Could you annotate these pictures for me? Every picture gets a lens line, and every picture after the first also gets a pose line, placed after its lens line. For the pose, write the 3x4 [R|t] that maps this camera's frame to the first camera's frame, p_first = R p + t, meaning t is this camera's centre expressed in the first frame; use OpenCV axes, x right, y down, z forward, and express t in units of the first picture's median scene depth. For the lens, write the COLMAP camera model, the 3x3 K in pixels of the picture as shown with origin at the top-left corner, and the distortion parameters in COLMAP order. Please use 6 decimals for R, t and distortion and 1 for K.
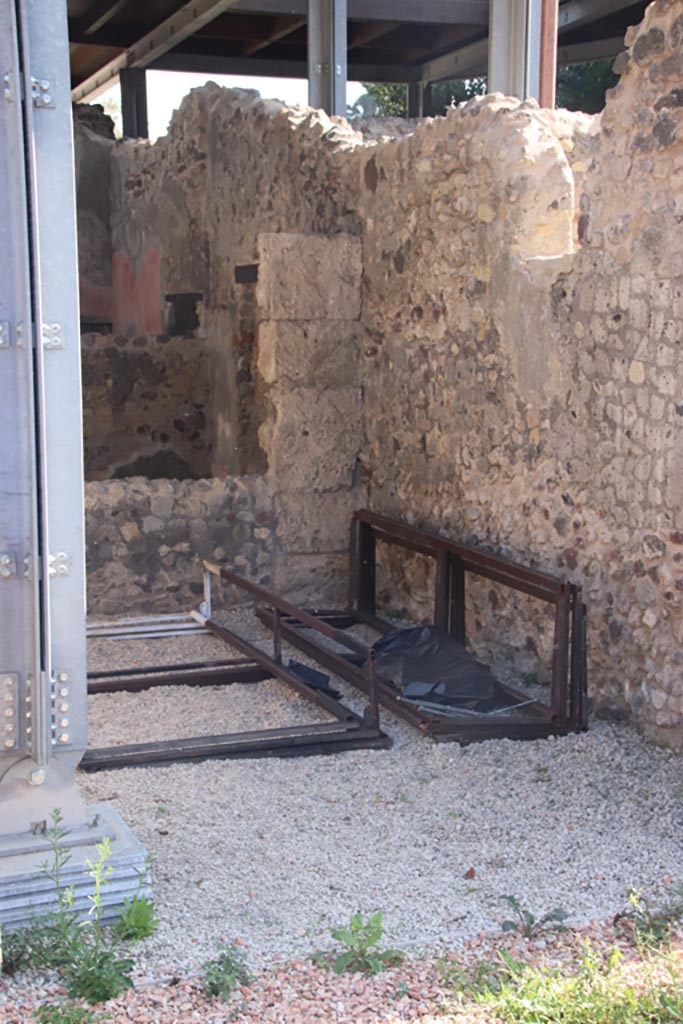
lens RADIAL K [[1710.3, 0, 342.9], [0, 1710.3, 511.6], [0, 0, 1]] dist [0.338529, 0.000000]
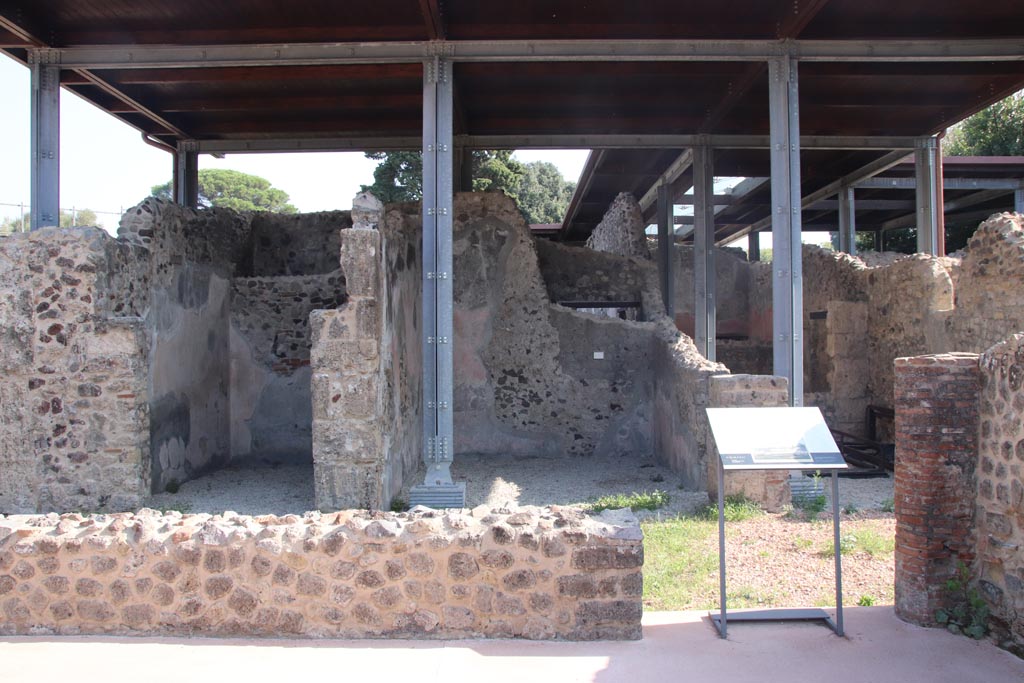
lens RADIAL K [[942.8, 0, 504.6], [0, 942.8, 326.0], [0, 0, 1]] dist [-0.081903, 0.085595]
pose [[0.947086, -0.008779, -0.320859, -0.062242], [-0.030532, 0.992629, -0.117280, 0.066135], [0.319524, 0.120870, 0.939838, -0.553476]]
